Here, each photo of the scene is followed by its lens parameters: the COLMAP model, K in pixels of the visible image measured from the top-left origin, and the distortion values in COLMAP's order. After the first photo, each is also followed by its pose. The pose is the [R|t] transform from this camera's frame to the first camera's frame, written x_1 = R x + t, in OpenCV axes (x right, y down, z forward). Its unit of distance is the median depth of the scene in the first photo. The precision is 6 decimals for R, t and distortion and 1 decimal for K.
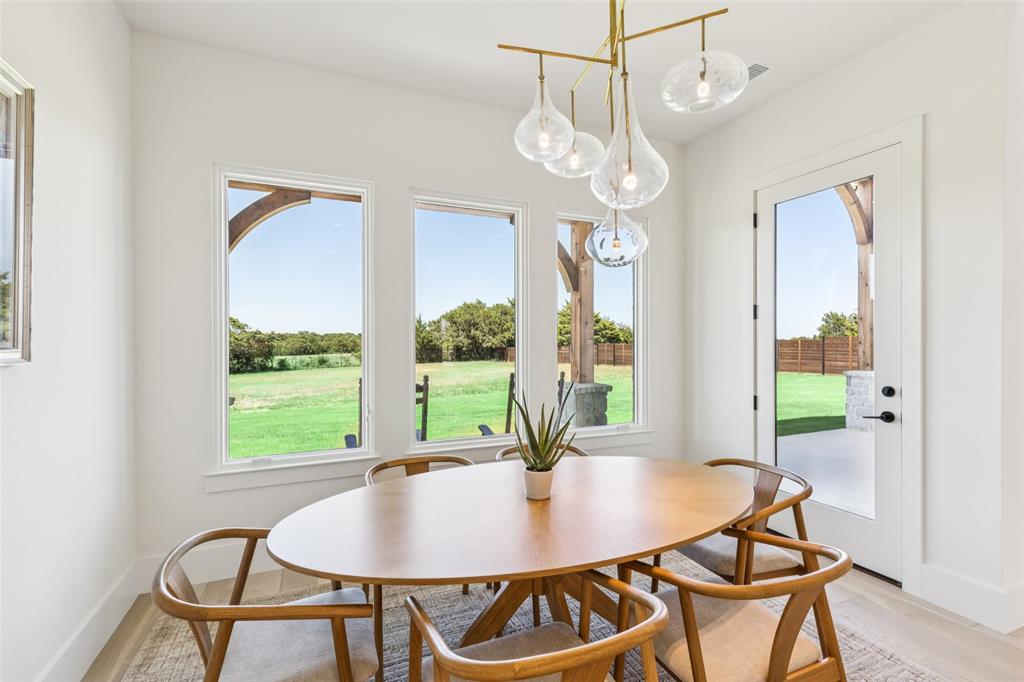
lens RADIAL K [[462.5, 0, 507.1], [0, 462.5, 342.0], [0, 0, 1]] dist [0.008256, -0.000450]
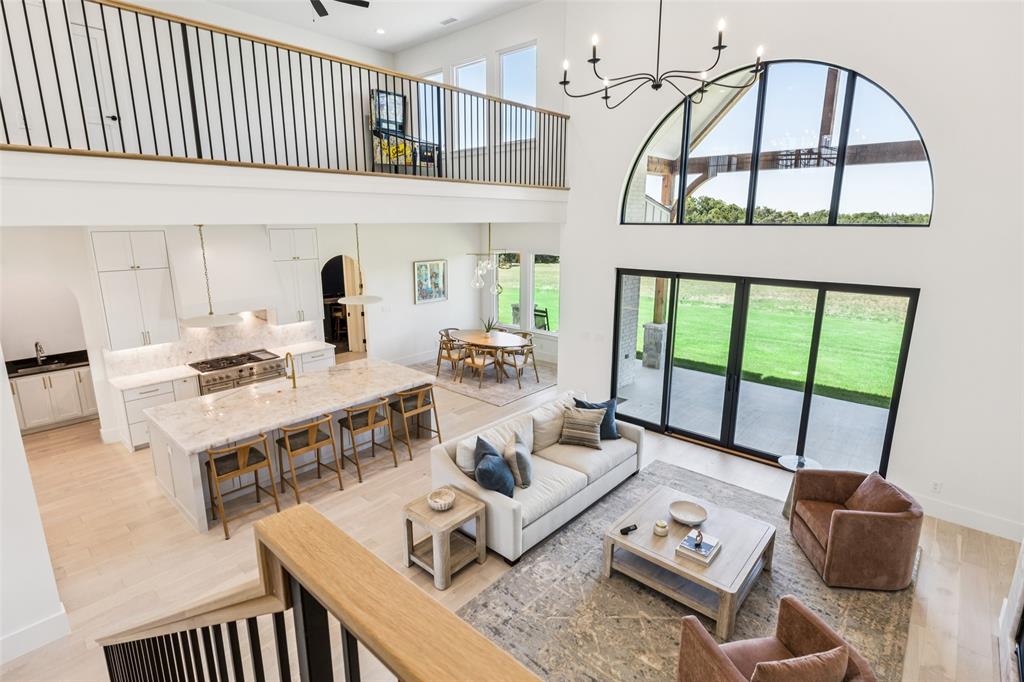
lens RADIAL K [[507.1, 0, 518.0], [0, 507.1, 330.2], [0, 0, 1]] dist [0.001368, -0.000004]
pose [[0.435714, 0.195949, -0.878497, 0.180529], [-0.007547, 0.976777, 0.214127, -0.033170], [0.900054, -0.086668, 0.427074, -0.038773]]
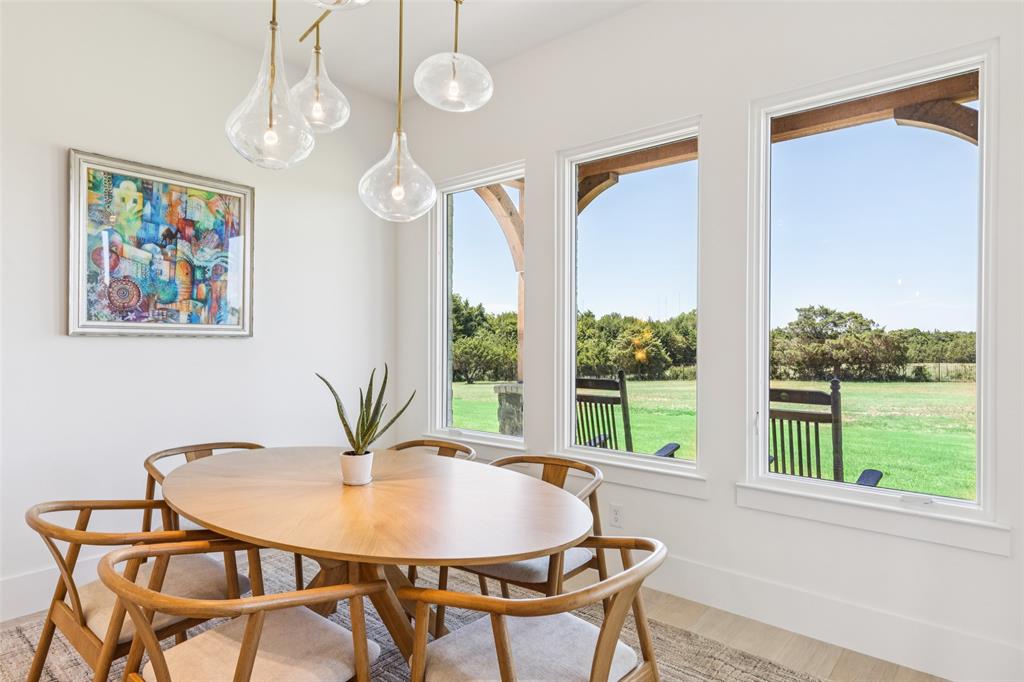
lens RADIAL K [[576.1, 0, 510.3], [0, 576.1, 339.9], [0, 0, 1]] dist [-0.003472, 0.005094]
pose [[0.439102, -0.000438, -0.898437, 0.045754], [-0.005267, 0.999981, -0.003062, 0.001373], [0.898422, 0.006076, 0.439092, 0.025869]]
